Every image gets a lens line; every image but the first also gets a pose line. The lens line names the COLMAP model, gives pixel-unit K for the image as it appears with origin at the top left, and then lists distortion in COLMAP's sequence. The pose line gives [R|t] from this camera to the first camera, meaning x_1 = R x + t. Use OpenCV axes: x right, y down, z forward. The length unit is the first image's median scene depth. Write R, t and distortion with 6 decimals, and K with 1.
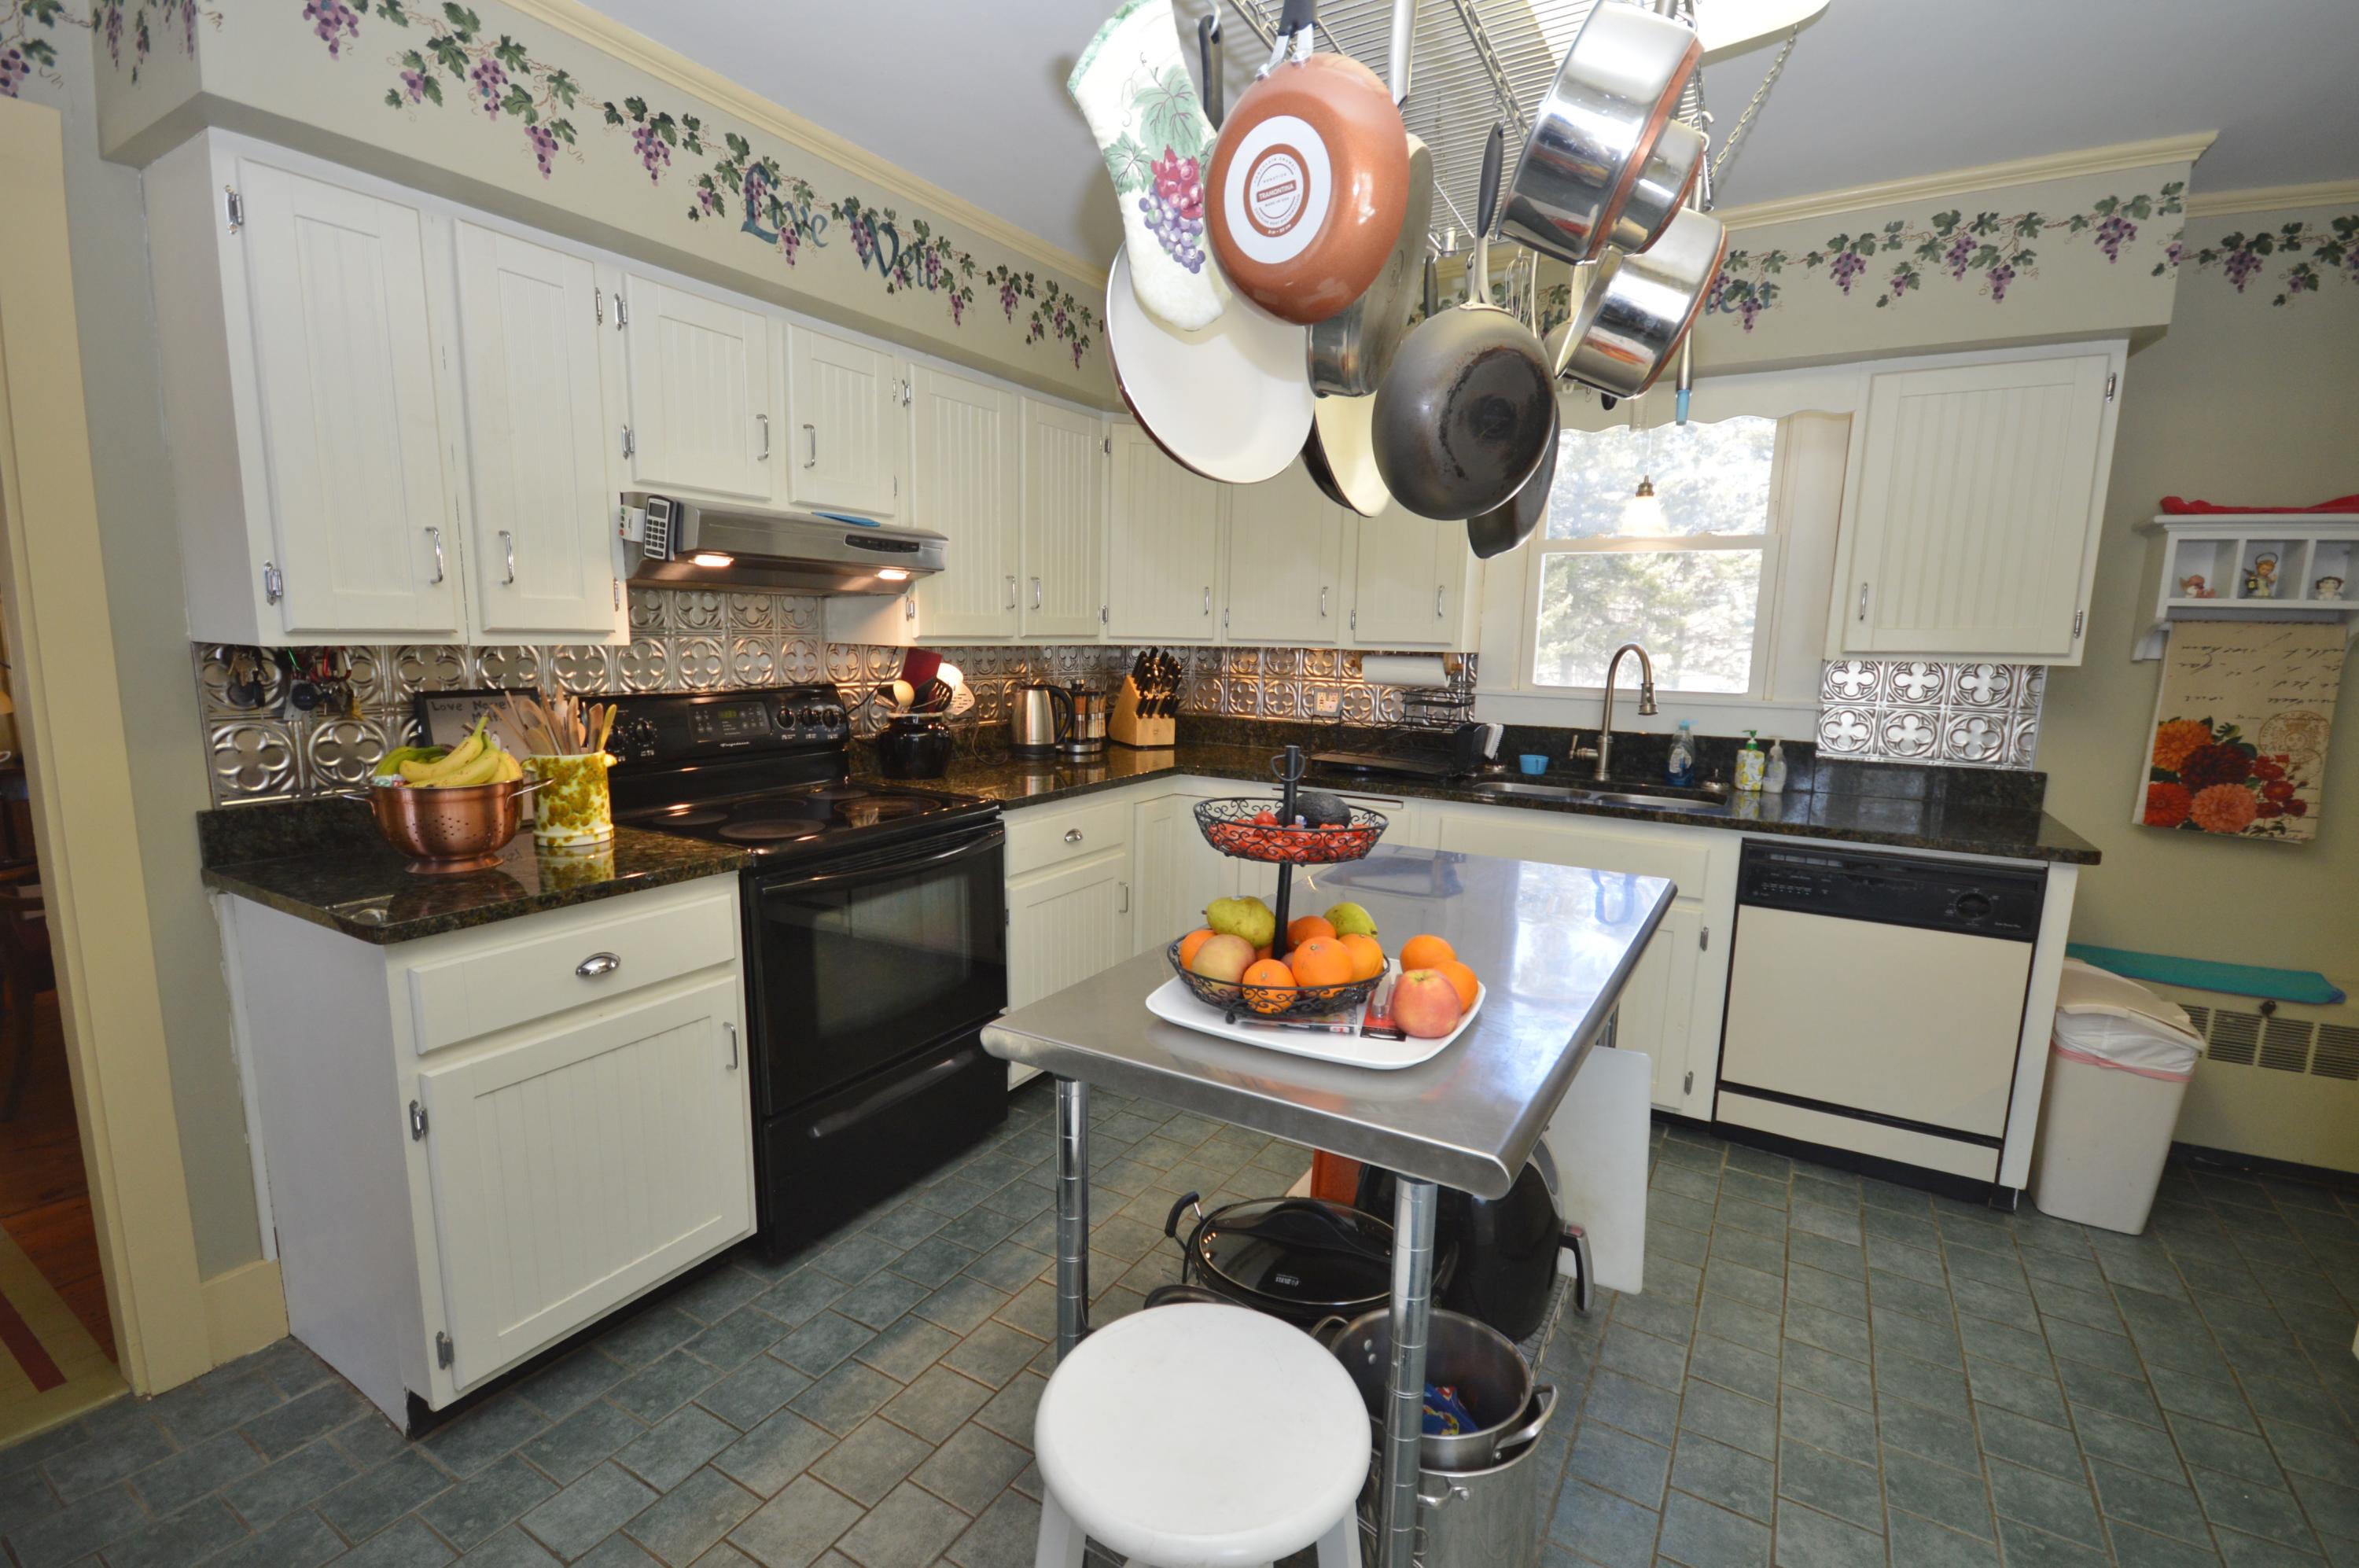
lens RADIAL K [[1054.4, 0, 1152.7], [0, 1054.4, 793.3], [0, 0, 1]] dist [0.037340, -0.026213]
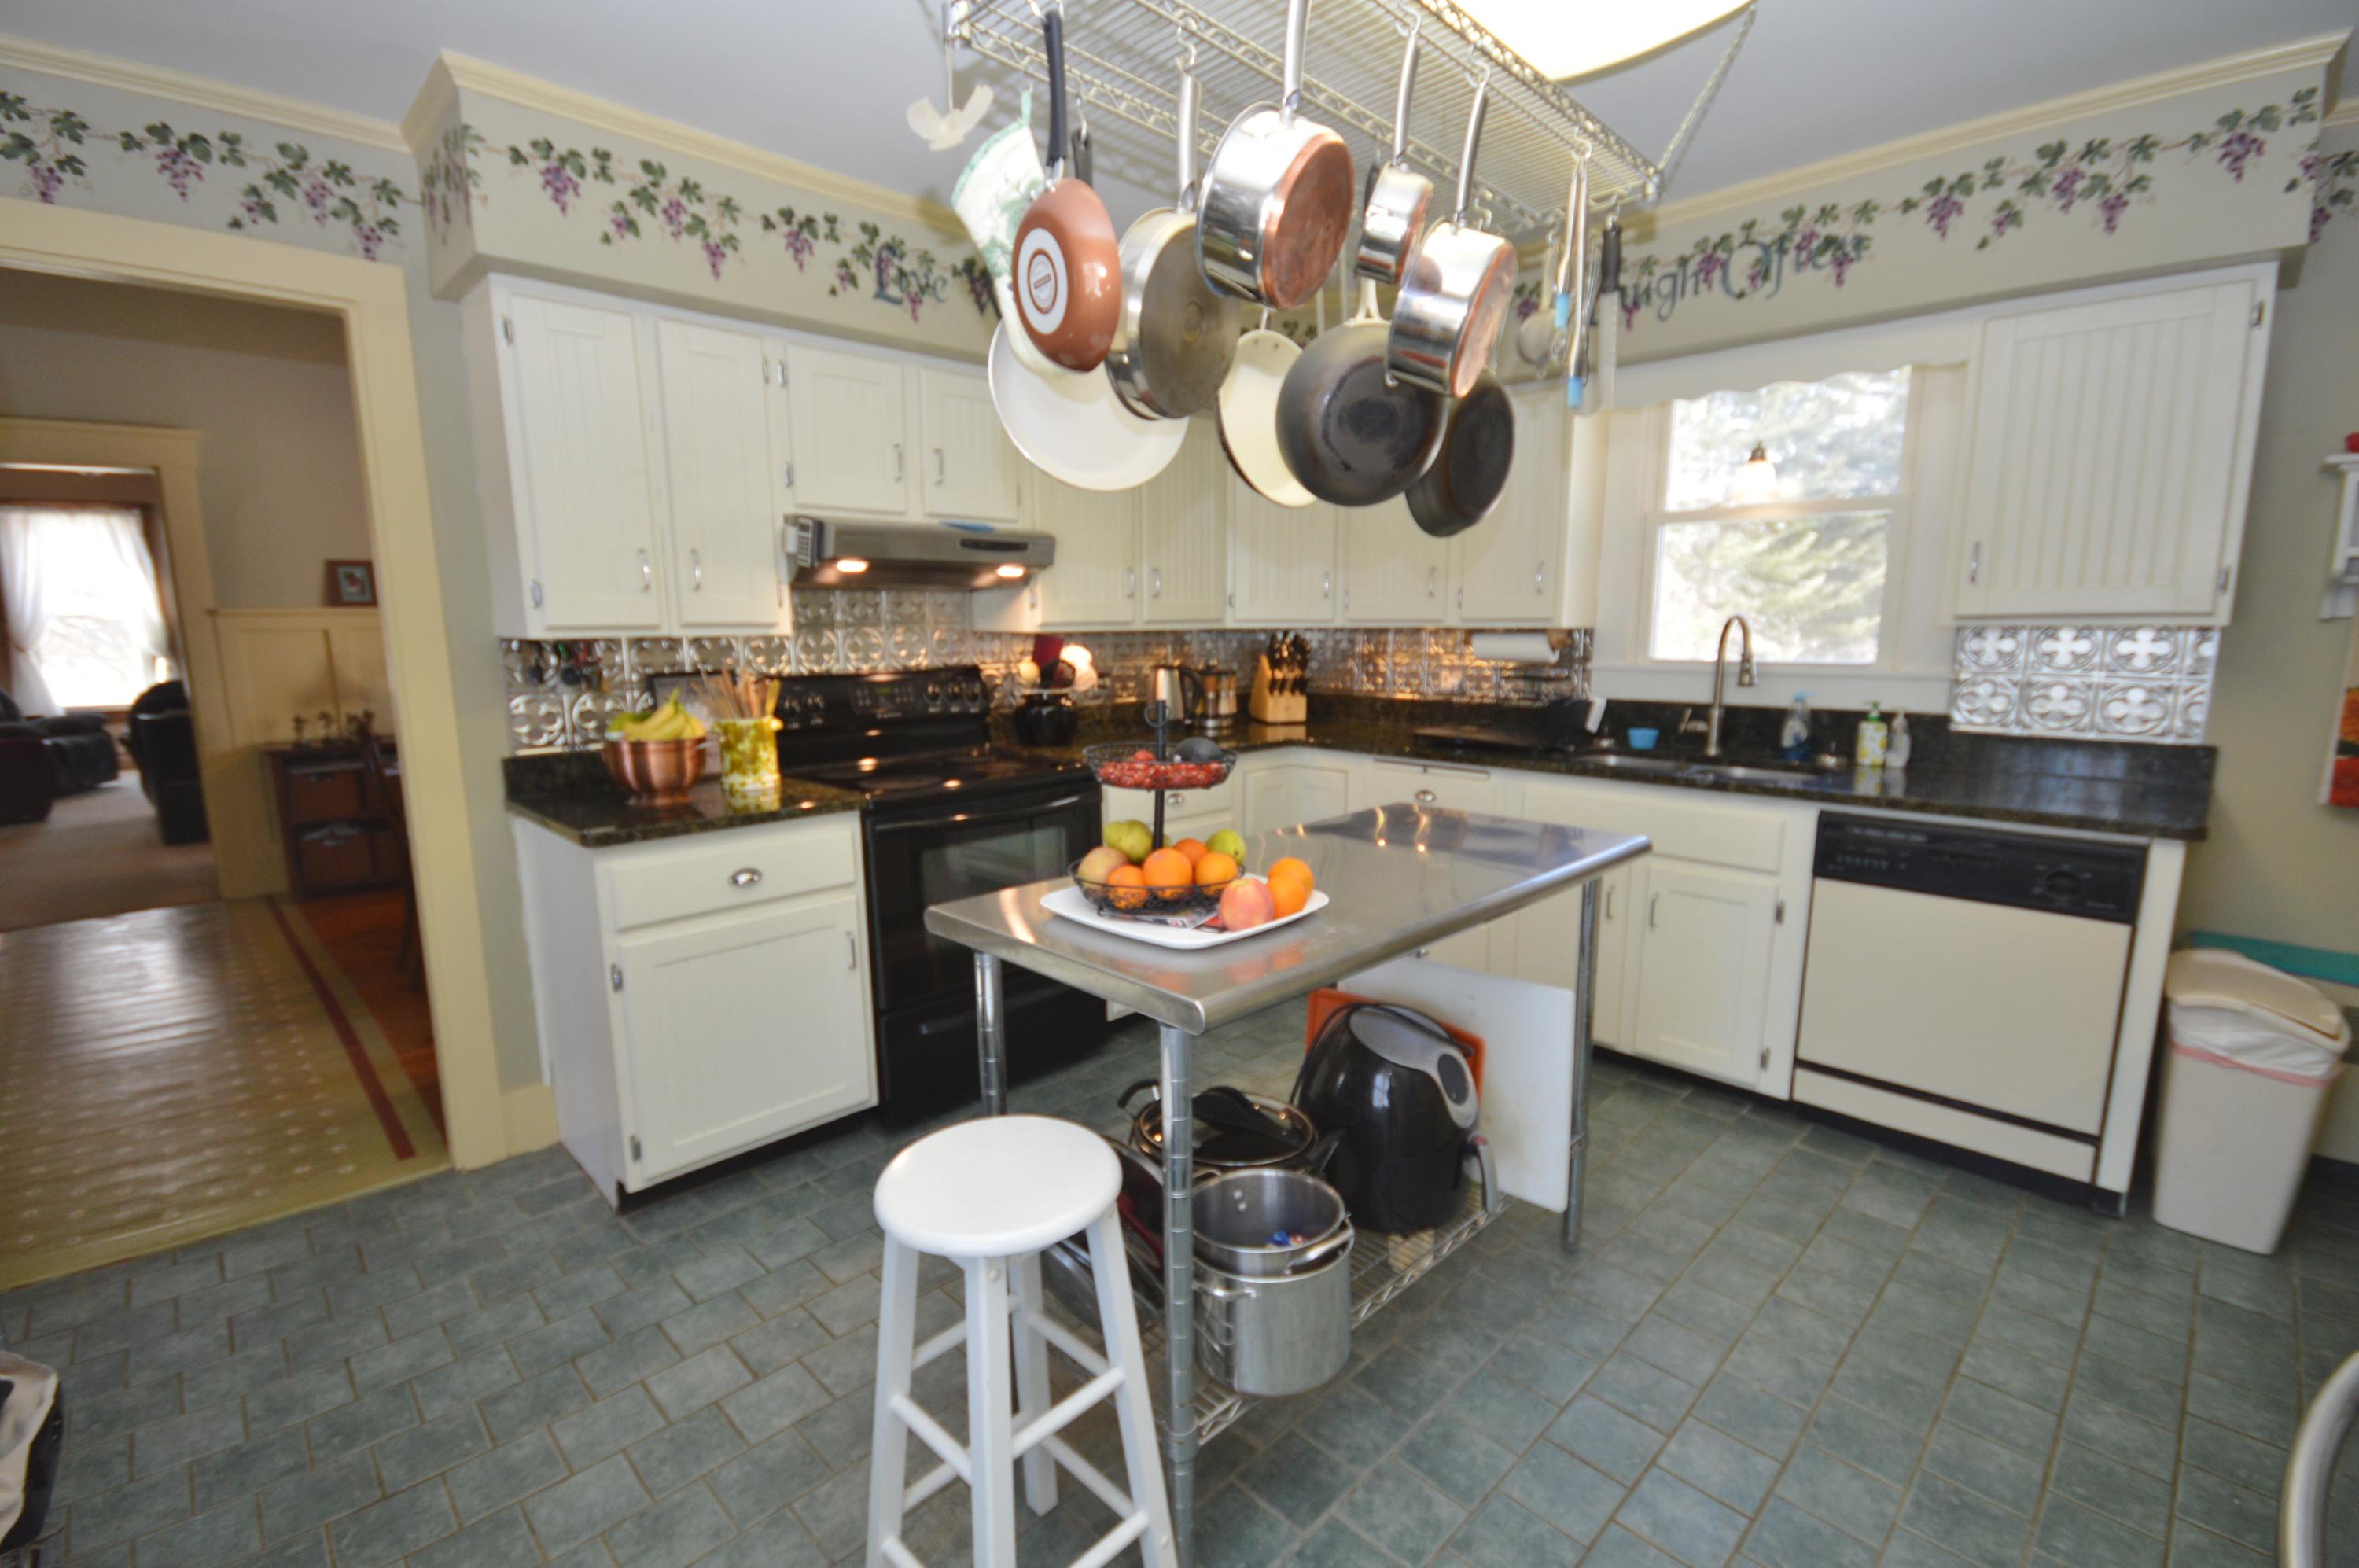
lens RADIAL K [[1054.4, 0, 1152.7], [0, 1054.4, 793.3], [0, 0, 1]] dist [0.037340, -0.026213]
pose [[0.966342, 0.017762, -0.256649, 0.239579], [-0.015481, 0.999821, 0.010907, 0.028575], [0.256796, -0.006567, 0.966443, -0.111544]]
